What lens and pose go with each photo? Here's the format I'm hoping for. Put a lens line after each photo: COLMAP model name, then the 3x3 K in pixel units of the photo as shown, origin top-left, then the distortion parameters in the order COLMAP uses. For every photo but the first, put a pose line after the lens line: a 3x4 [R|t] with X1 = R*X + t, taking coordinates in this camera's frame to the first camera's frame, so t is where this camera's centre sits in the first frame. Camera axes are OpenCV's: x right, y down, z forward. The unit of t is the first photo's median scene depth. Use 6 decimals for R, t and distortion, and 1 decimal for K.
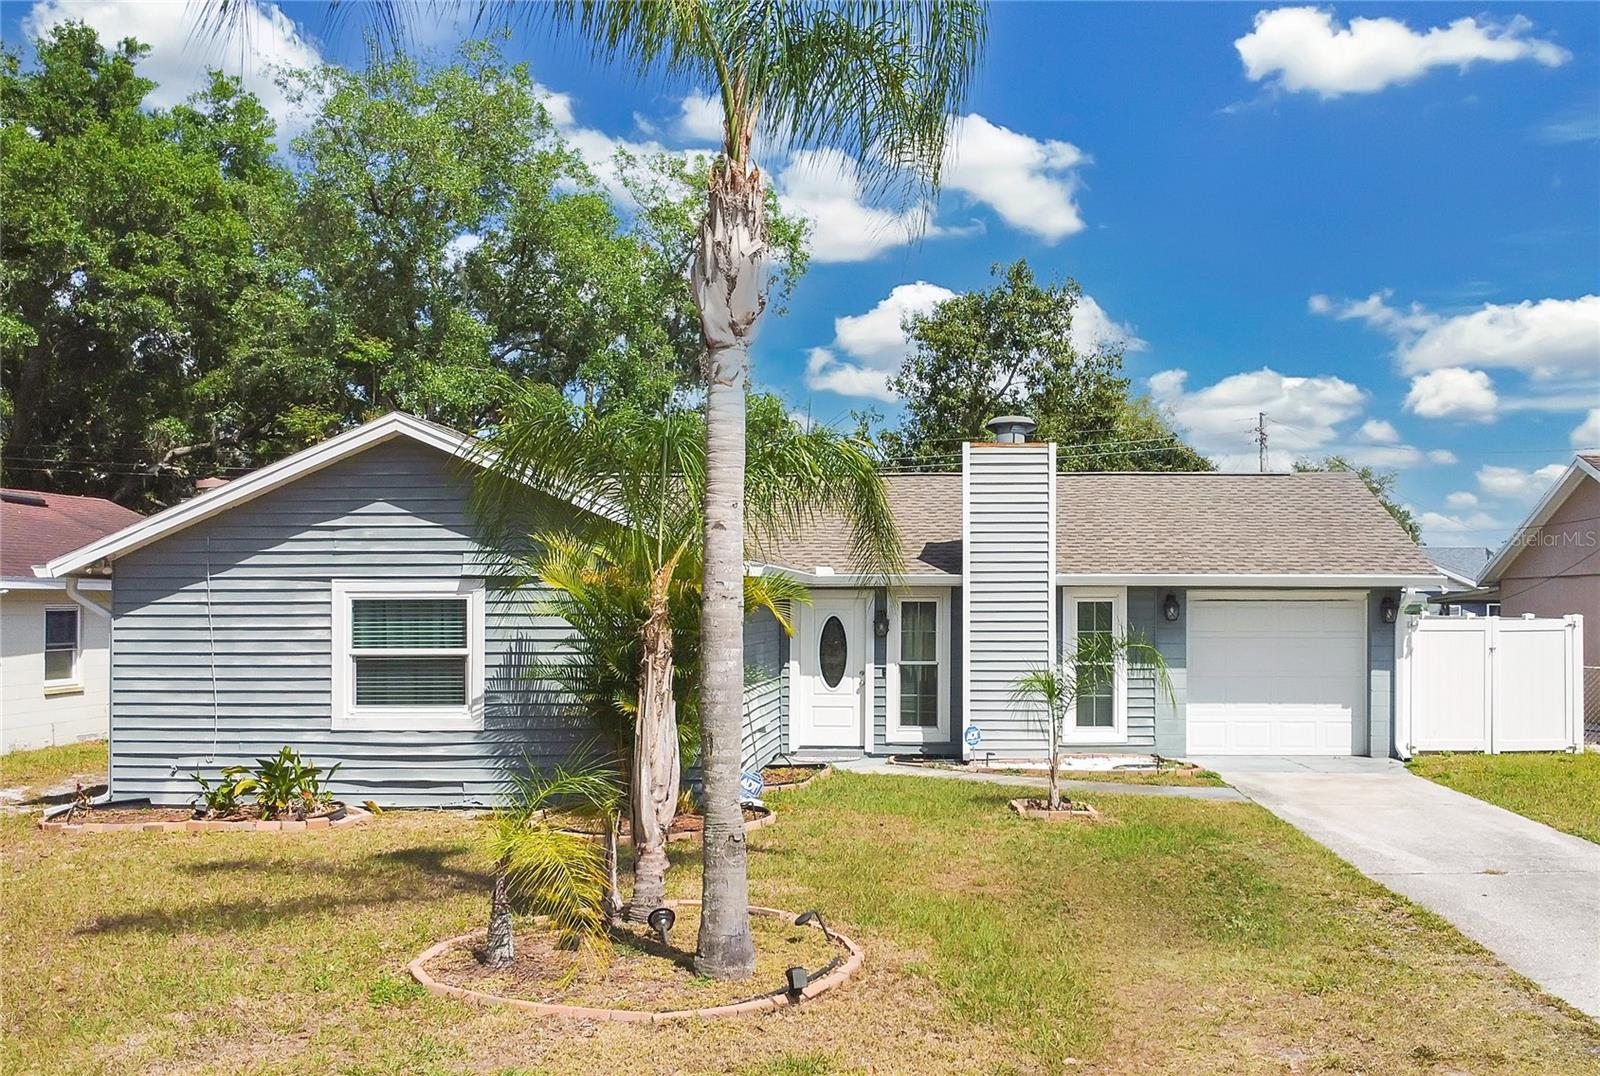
lens RADIAL K [[1331.9, 0, 800.5], [0, 1331.9, 560.4], [0, 0, 1]] dist [-0.015734, -0.003824]
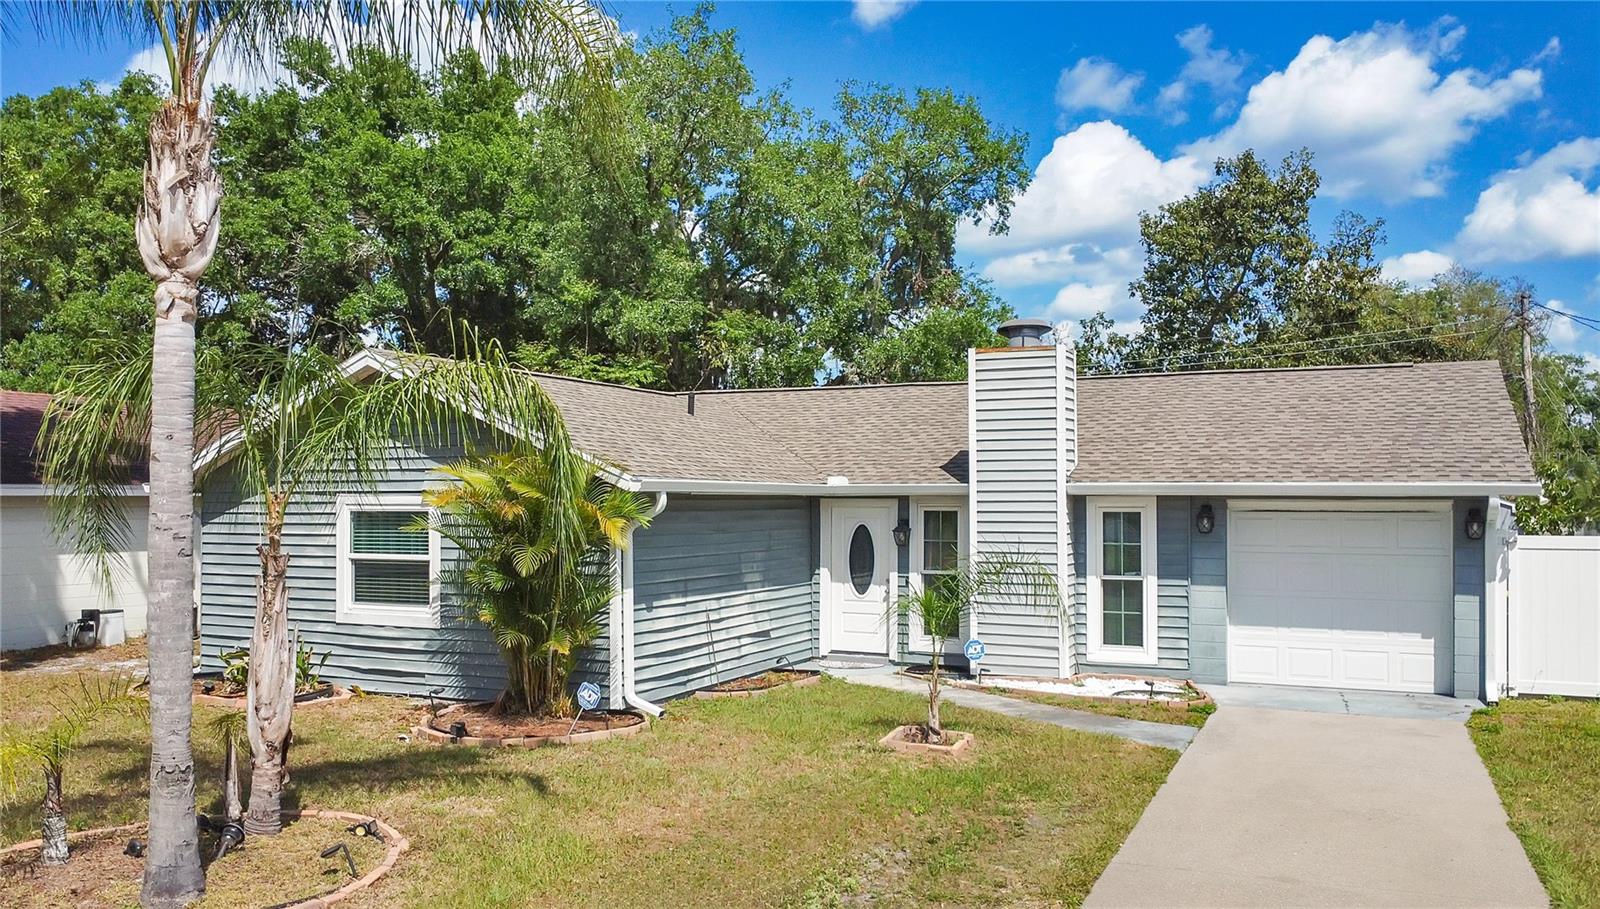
lens RADIAL K [[1148.3, 0, 800.0], [0, 1148.3, 454.5], [0, 0, 1]] dist [-0.023456, -0.002337]
pose [[0.926830, -0.013086, -0.375253, 0.316995], [0.012112, 0.999914, -0.004955, -0.008159], [0.375285, 0.000047, 0.926909, 0.170303]]
